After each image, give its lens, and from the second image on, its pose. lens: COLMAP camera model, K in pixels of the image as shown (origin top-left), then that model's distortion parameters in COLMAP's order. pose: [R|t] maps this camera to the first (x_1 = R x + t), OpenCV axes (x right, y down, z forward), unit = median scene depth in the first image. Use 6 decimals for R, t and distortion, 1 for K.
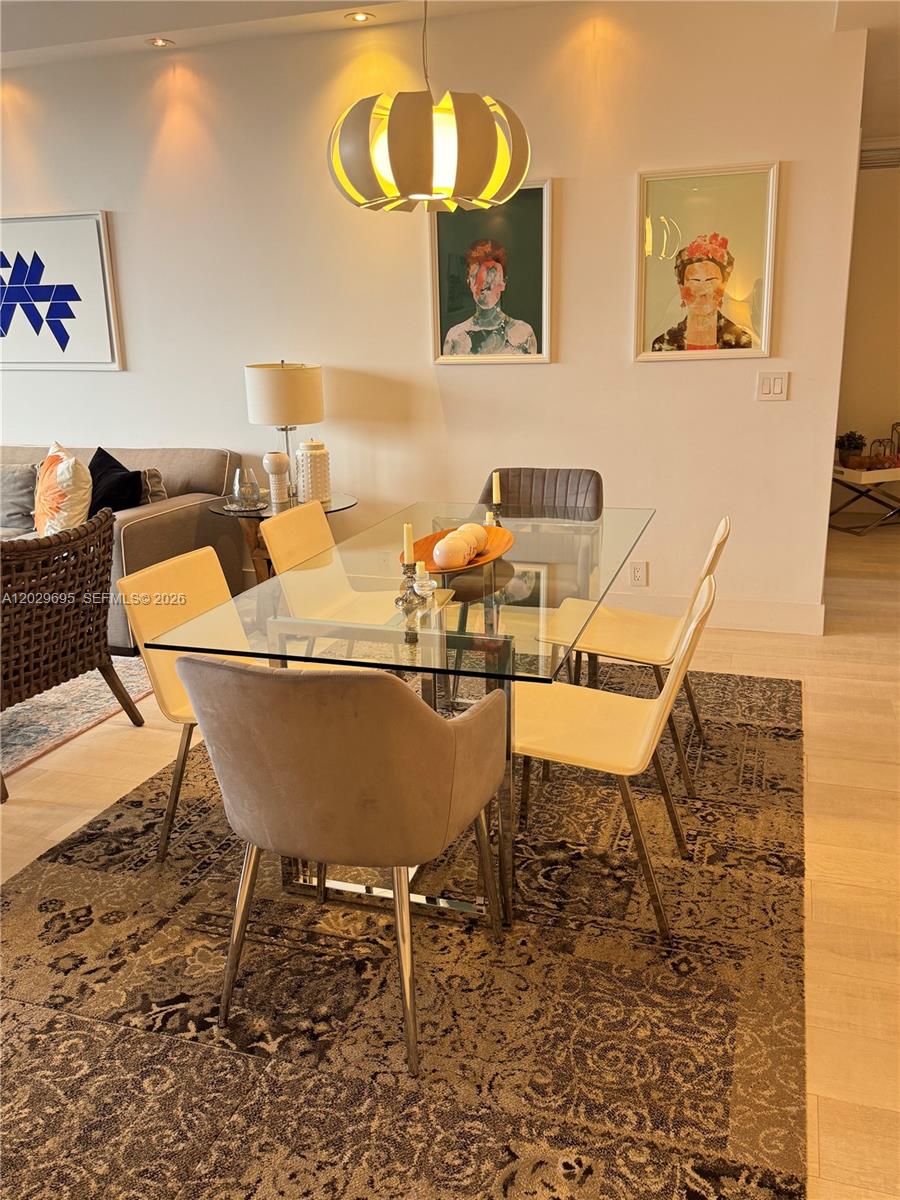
lens RADIAL K [[1001.9, 0, 450.0], [0, 1001.9, 600.0], [0, 0, 1]] dist [0.055888, -0.085331]
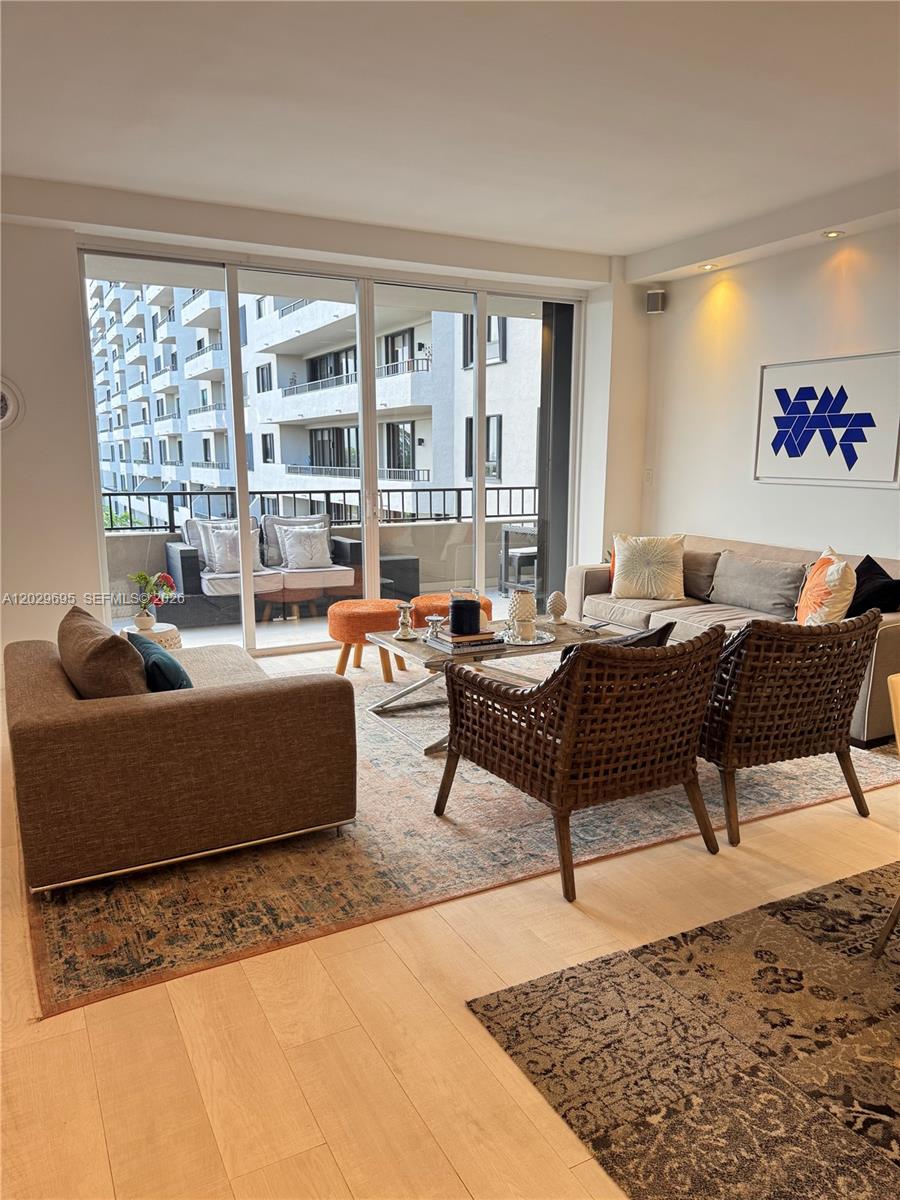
lens RADIAL K [[847.5, 0, 450.0], [0, 847.5, 600.0], [0, 0, 1]] dist [0.031664, -0.029248]
pose [[0.719464, 0.136895, -0.680905, -0.055791], [-0.203079, 0.979001, -0.017752, 0.009567], [0.664177, 0.151050, 0.732156, 0.032525]]
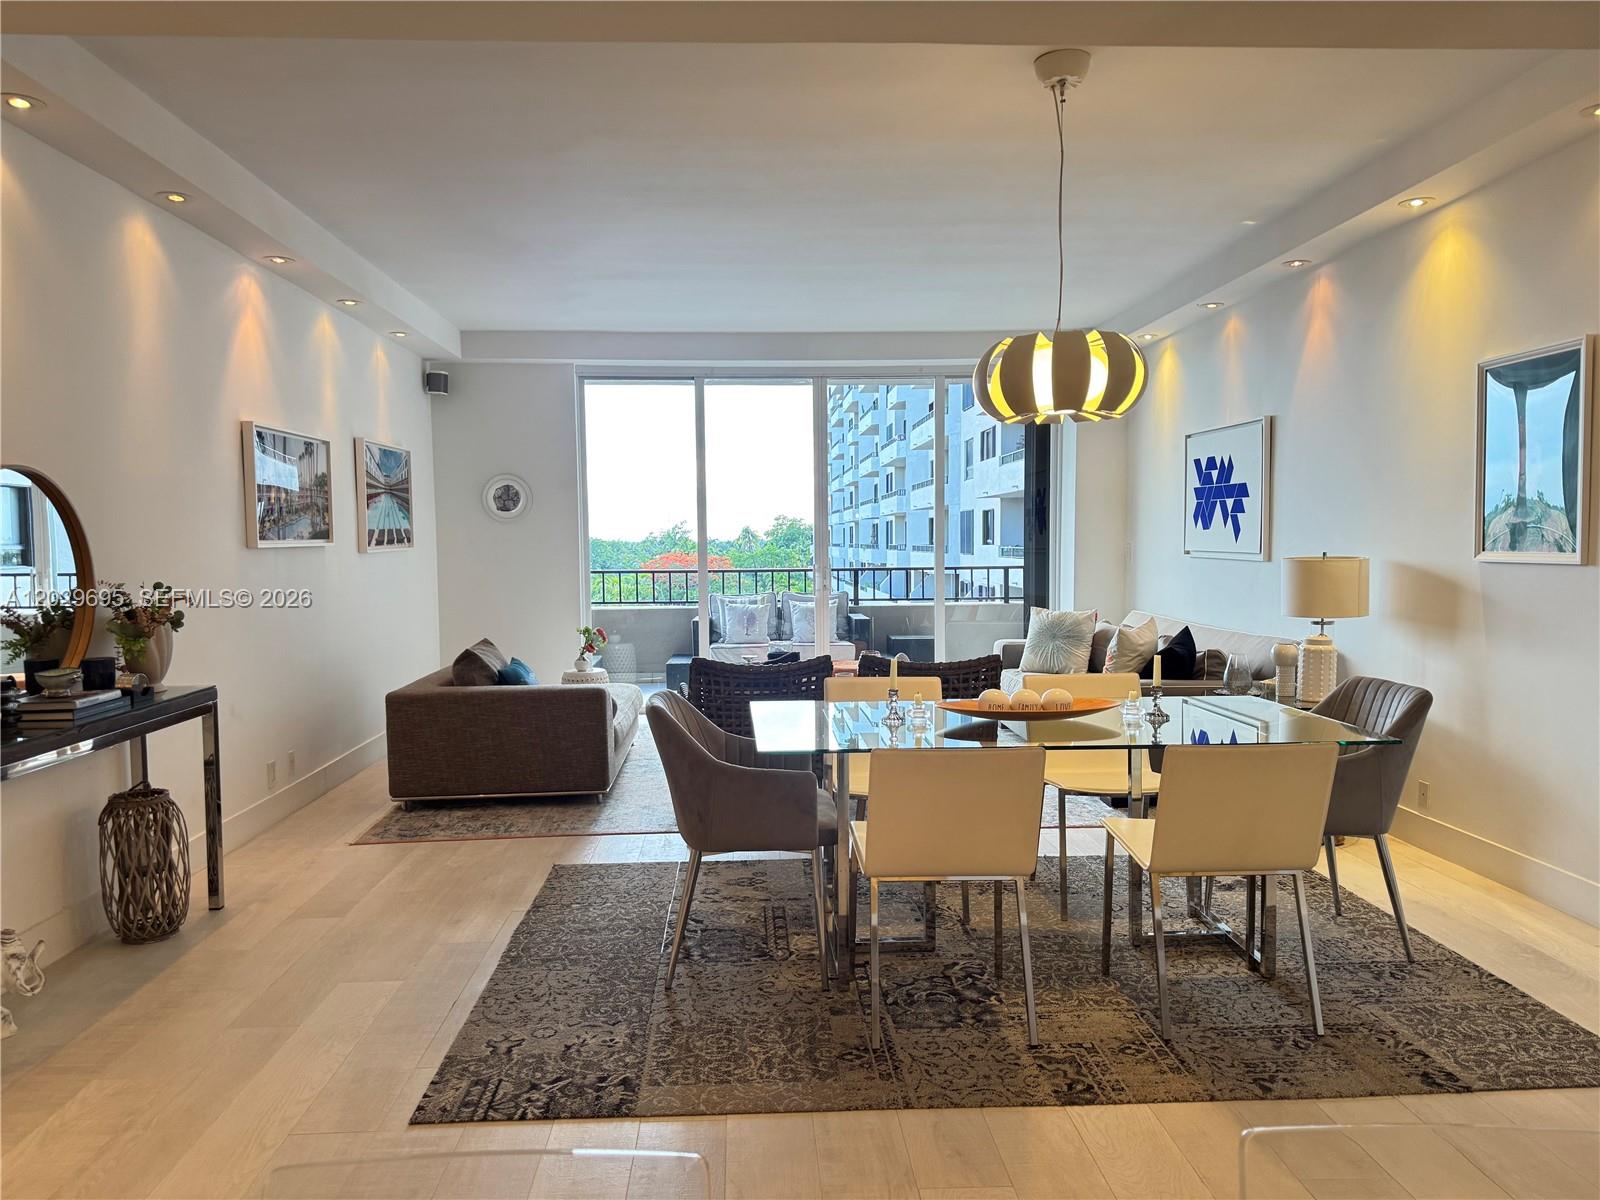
lens RADIAL K [[1114.5, 0, 800.0], [0, 1114.5, 600.0], [0, 0, 1]] dist [0.112955, -0.103776]
pose [[0.359700, 0.067166, -0.930647, 1.054190], [-0.250822, 0.967654, -0.027107, -0.066719], [0.898724, 0.243177, 0.364912, 0.276448]]
